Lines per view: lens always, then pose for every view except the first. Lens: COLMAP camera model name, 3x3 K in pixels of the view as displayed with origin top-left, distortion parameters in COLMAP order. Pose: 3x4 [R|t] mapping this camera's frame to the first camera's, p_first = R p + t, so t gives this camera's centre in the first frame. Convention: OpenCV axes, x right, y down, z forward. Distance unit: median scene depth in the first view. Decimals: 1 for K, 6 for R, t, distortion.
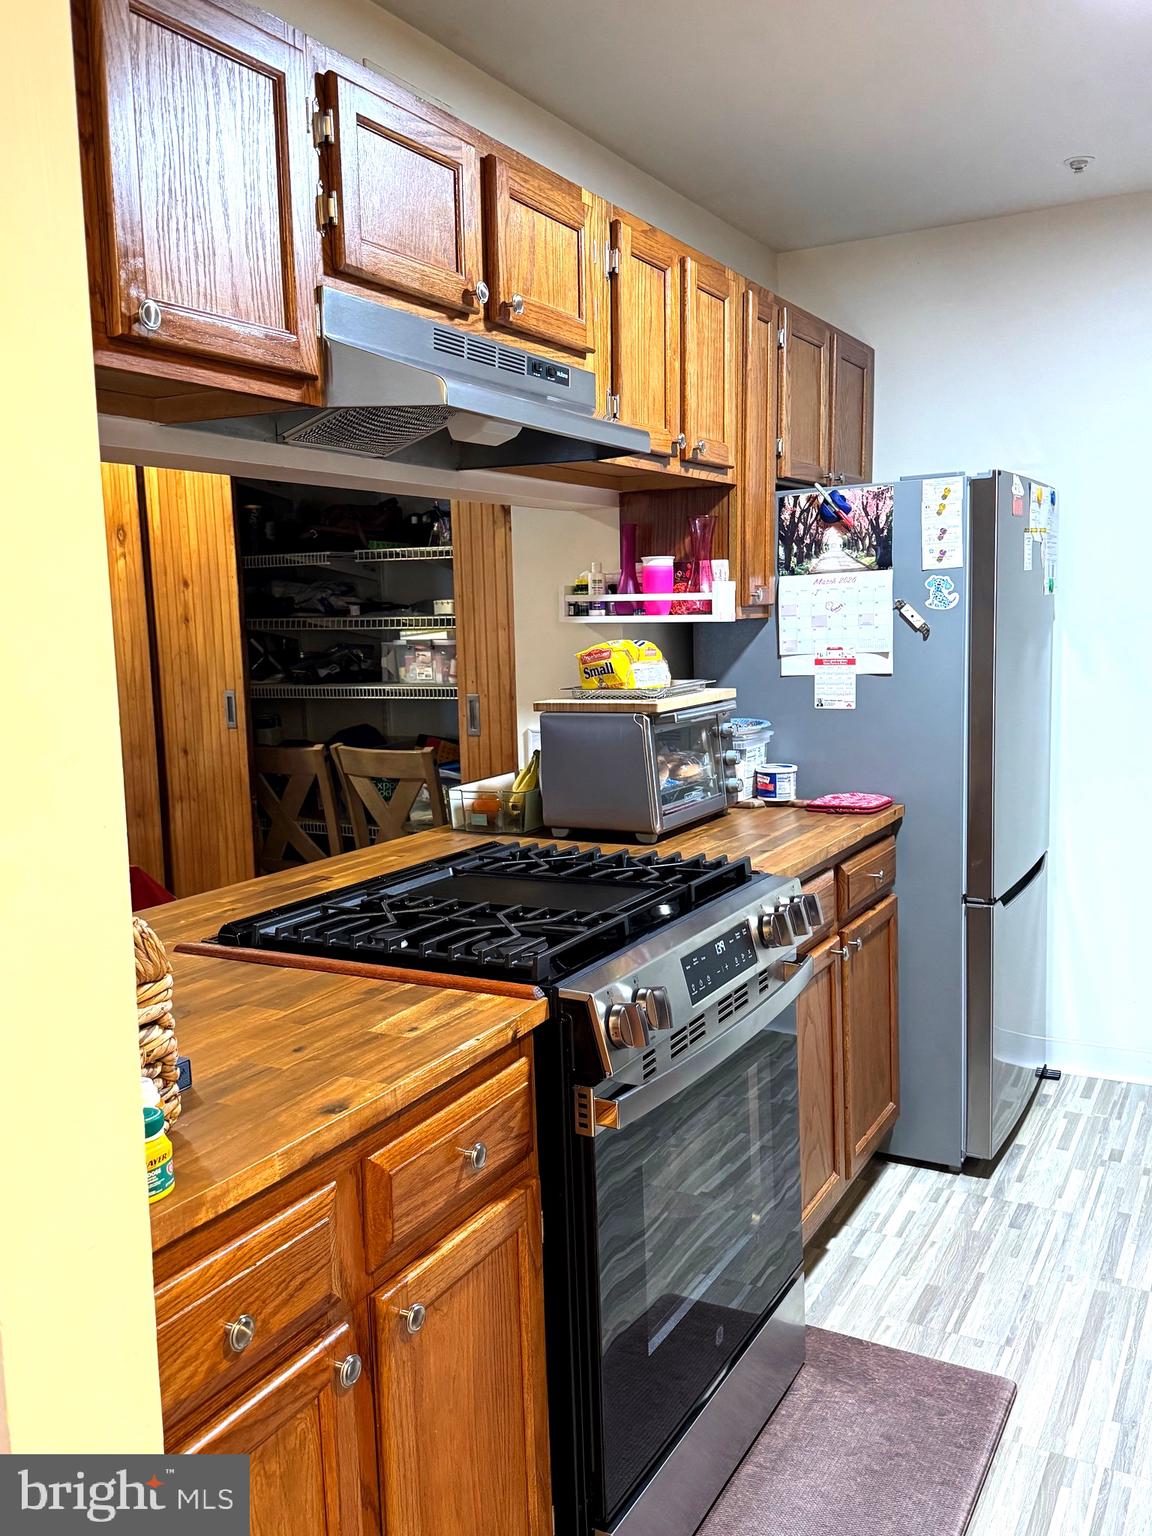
lens RADIAL K [[1307.5, 0, 576.0], [0, 1307.5, 768.0], [0, 0, 1]] dist [0.034724, -0.000917]
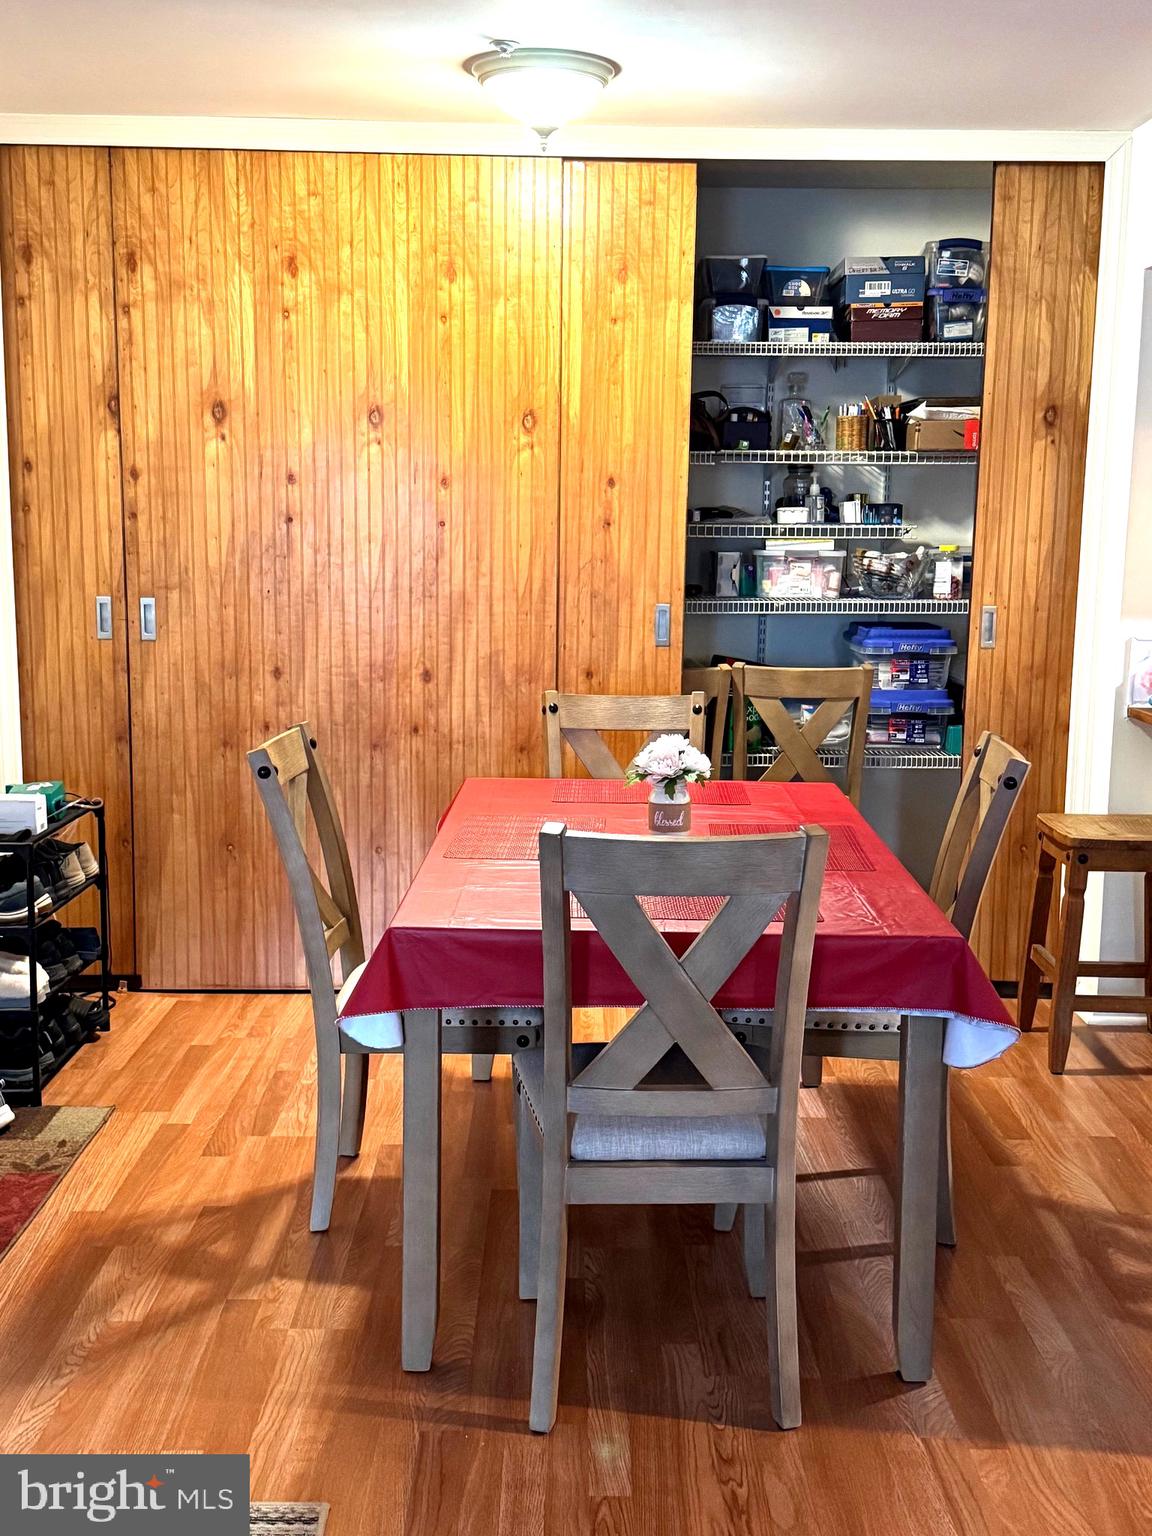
lens RADIAL K [[1749.5, 0, 576.0], [0, 1749.5, 768.0], [0, 0, 1]] dist [0.230093, -0.558187]
pose [[0.872776, -0.039452, 0.486523, -0.891517], [0.026807, 0.999098, 0.032927, 0.011867], [-0.487384, -0.015695, 0.873047, -0.025633]]
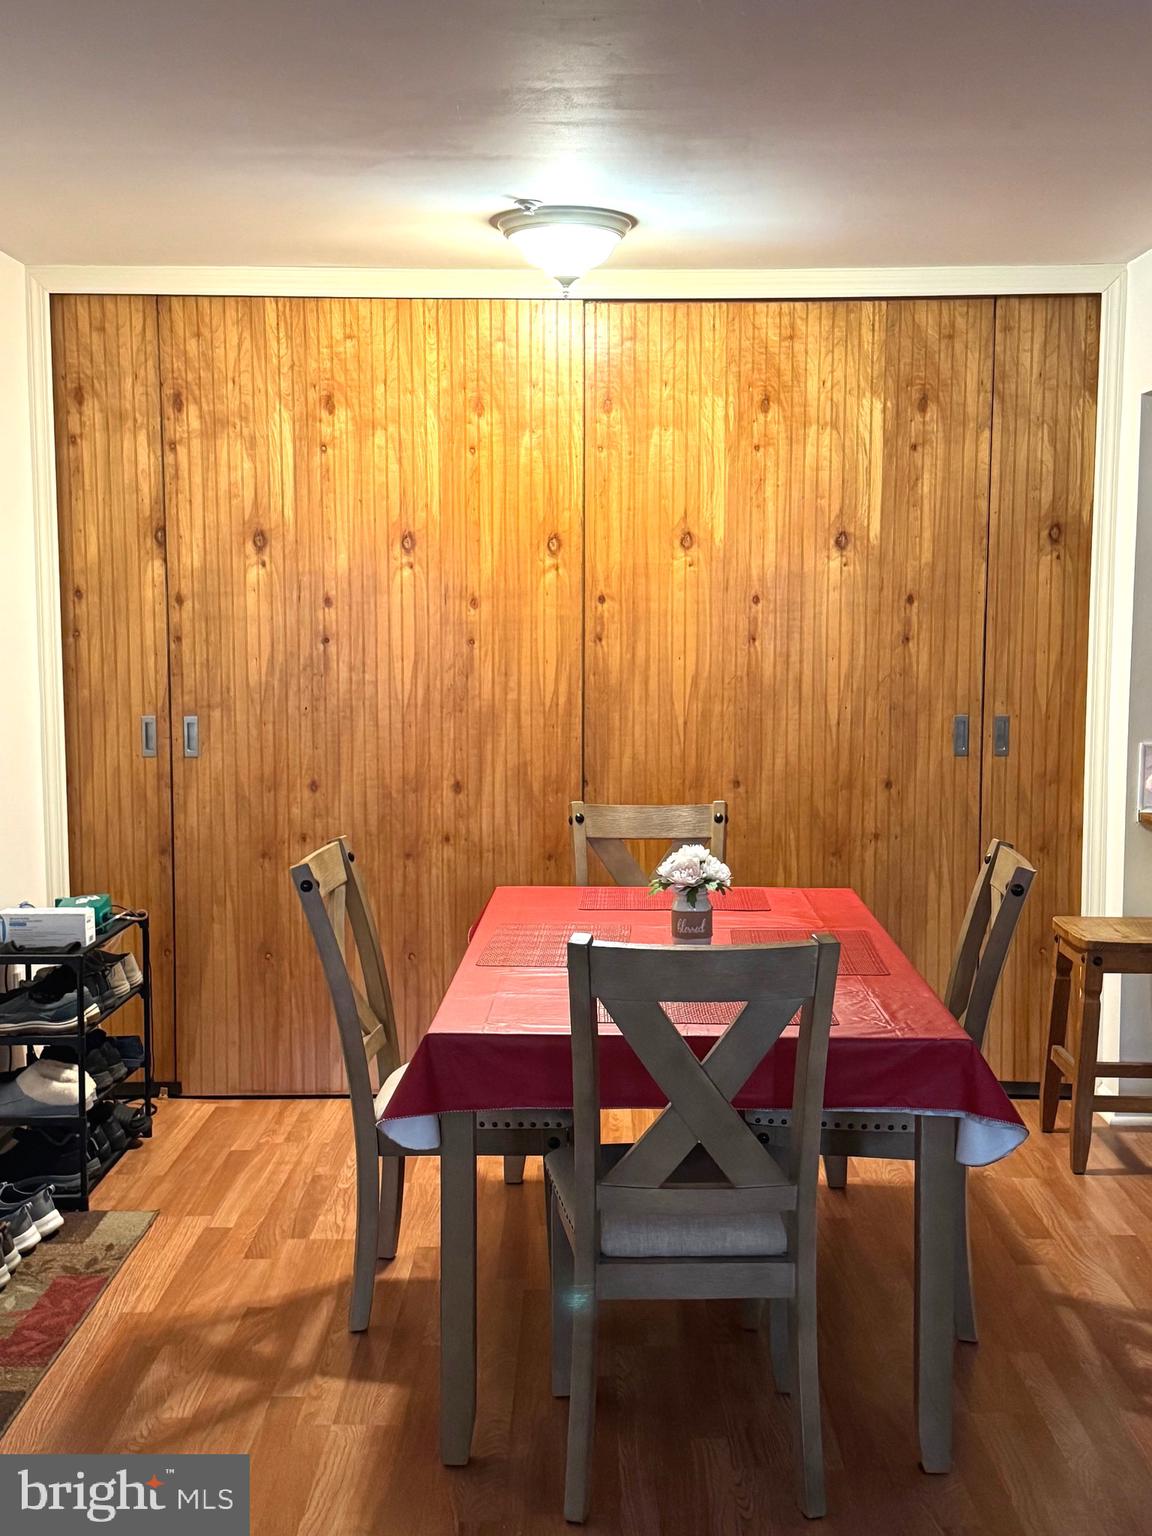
lens RADIAL K [[1749.5, 0, 576.0], [0, 1749.5, 768.0], [0, 0, 1]] dist [0.230093, -0.558187]
pose [[0.879760, -0.020733, 0.474966, -0.909988], [0.036889, 0.999014, -0.024719, 0.006165], [-0.473985, 0.039268, 0.879657, -0.060279]]
